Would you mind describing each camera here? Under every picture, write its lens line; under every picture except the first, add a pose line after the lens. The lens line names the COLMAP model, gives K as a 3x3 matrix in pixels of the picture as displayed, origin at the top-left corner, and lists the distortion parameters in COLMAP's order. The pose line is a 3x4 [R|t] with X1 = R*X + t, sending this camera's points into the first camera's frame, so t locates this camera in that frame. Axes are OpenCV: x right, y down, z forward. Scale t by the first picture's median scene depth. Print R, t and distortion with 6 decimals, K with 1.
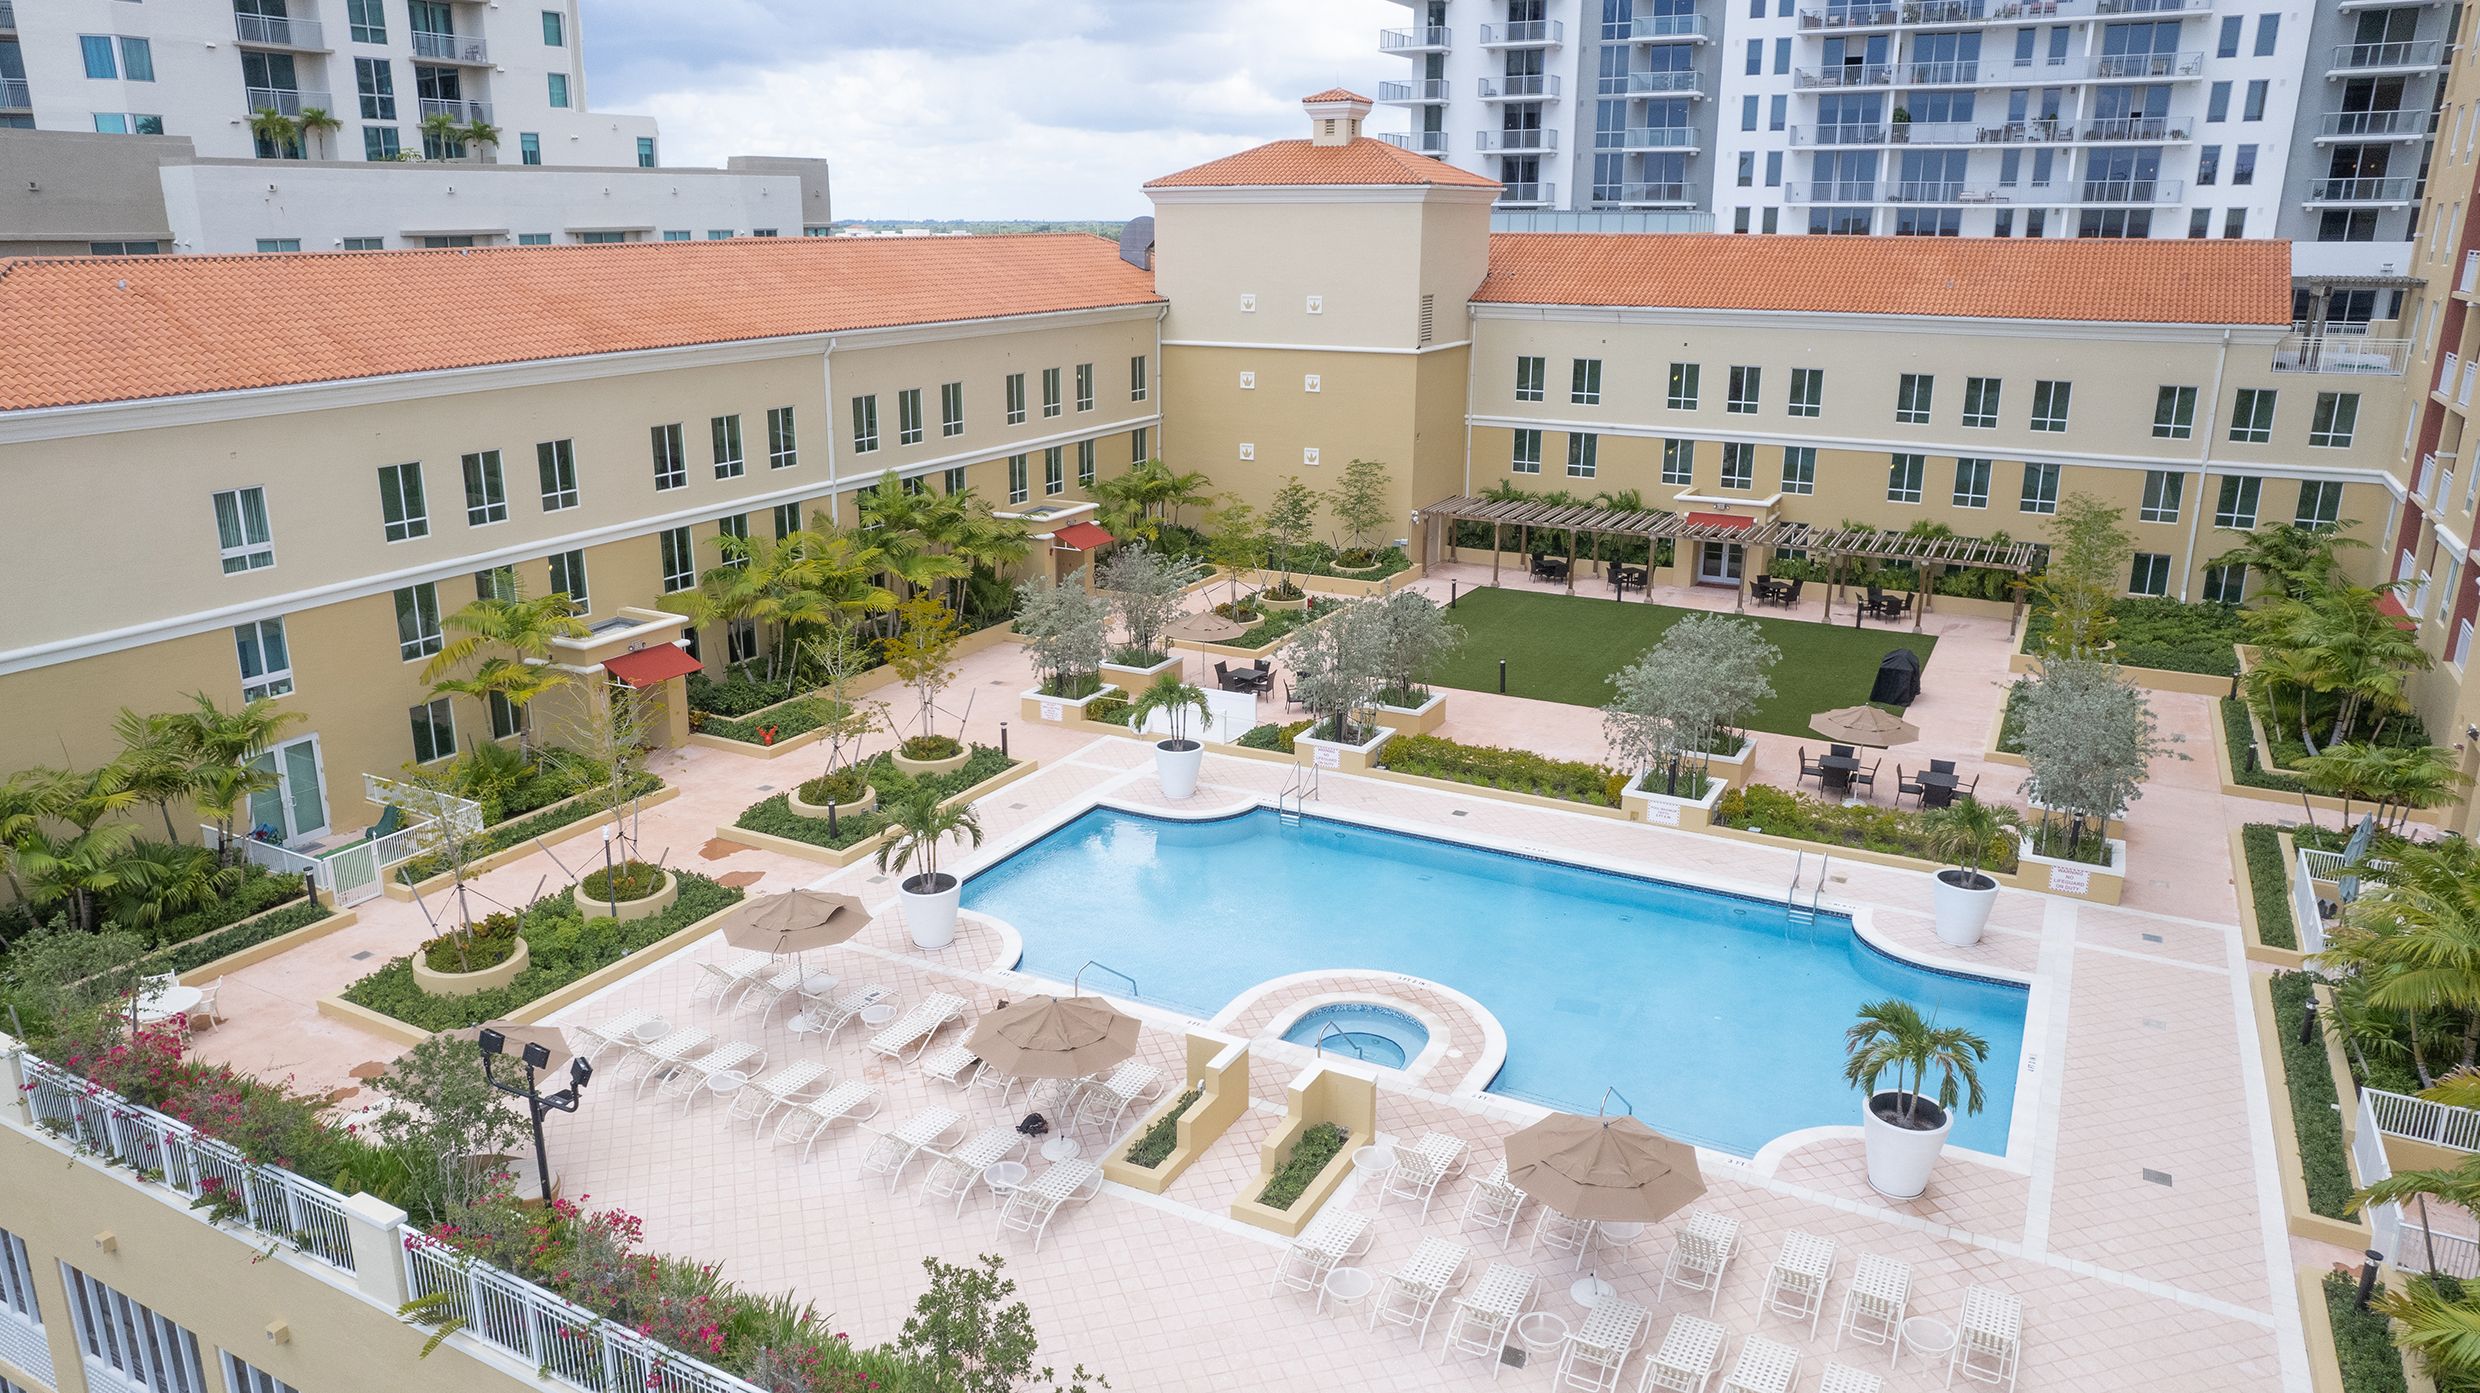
lens RADIAL K [[1668.4, 0, 1240.0], [0, 1668.4, 696.5], [0, 0, 1]] dist [-0.074933, 0.069040]
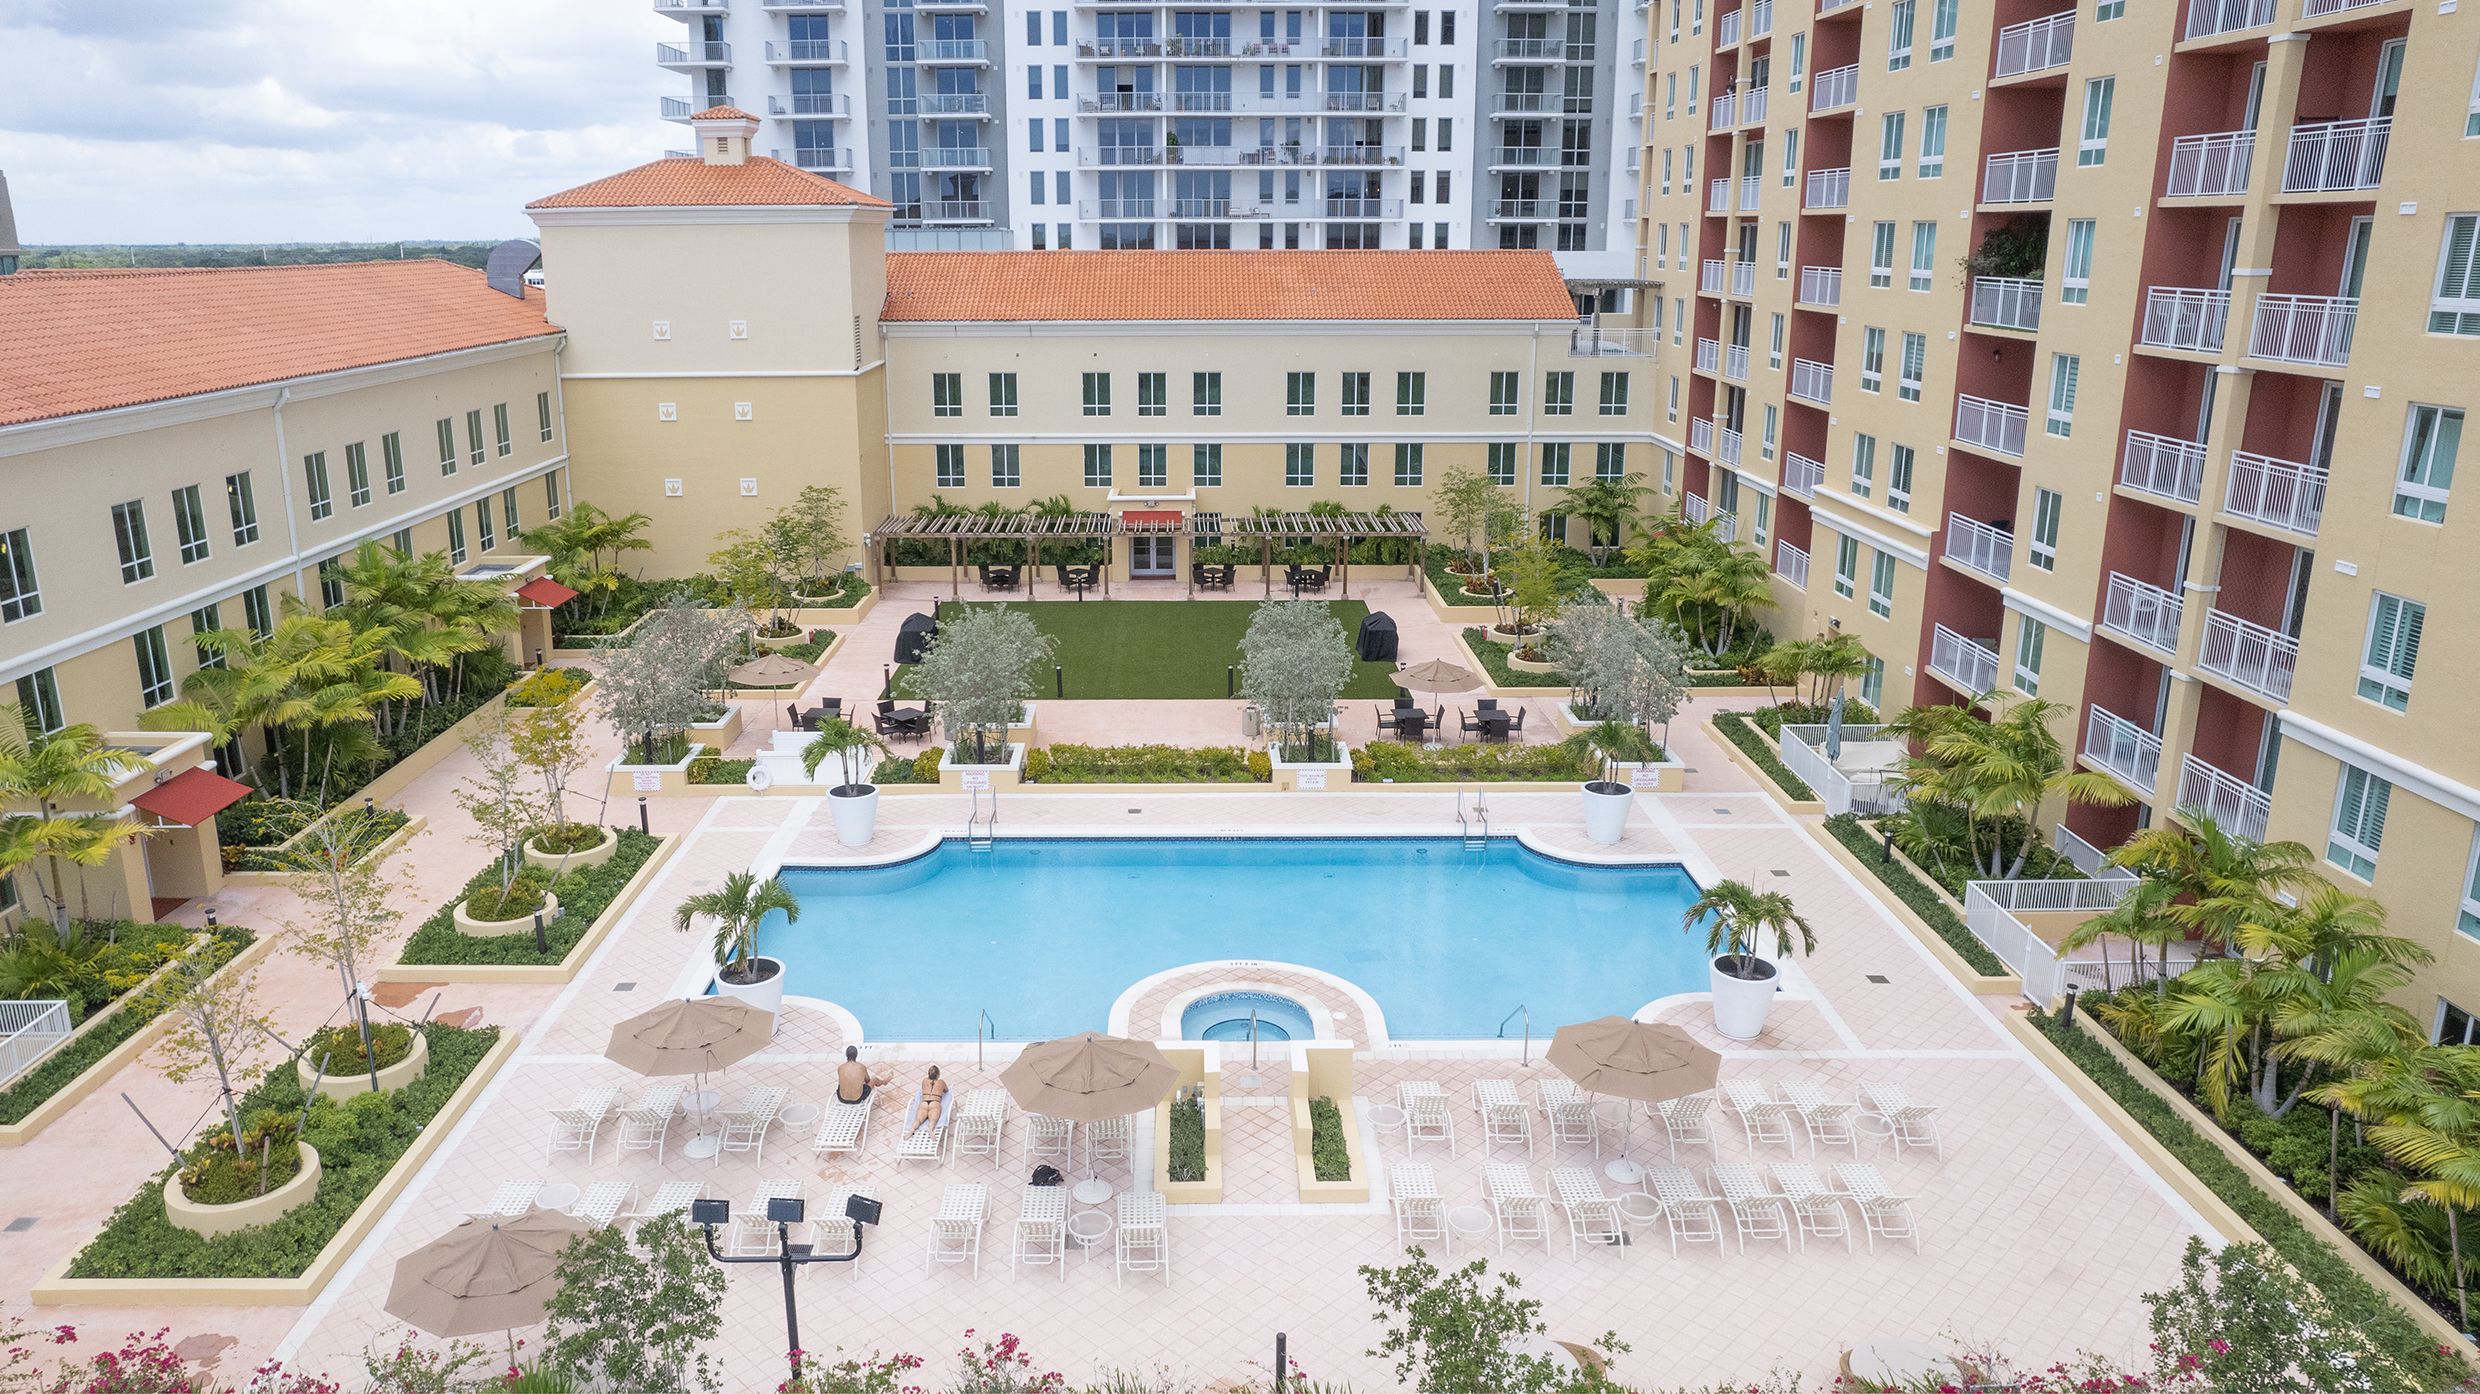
lens RADIAL K [[1656.5, 0, 1240.0], [0, 1656.5, 697.0], [0, 0, 1]] dist [-0.056361, 0.000414]
pose [[0.868925, -0.133186, 0.476687, -0.184297], [0.136585, 0.990241, 0.027701, -0.012485], [-0.475724, 0.041038, 0.878637, 0.037034]]
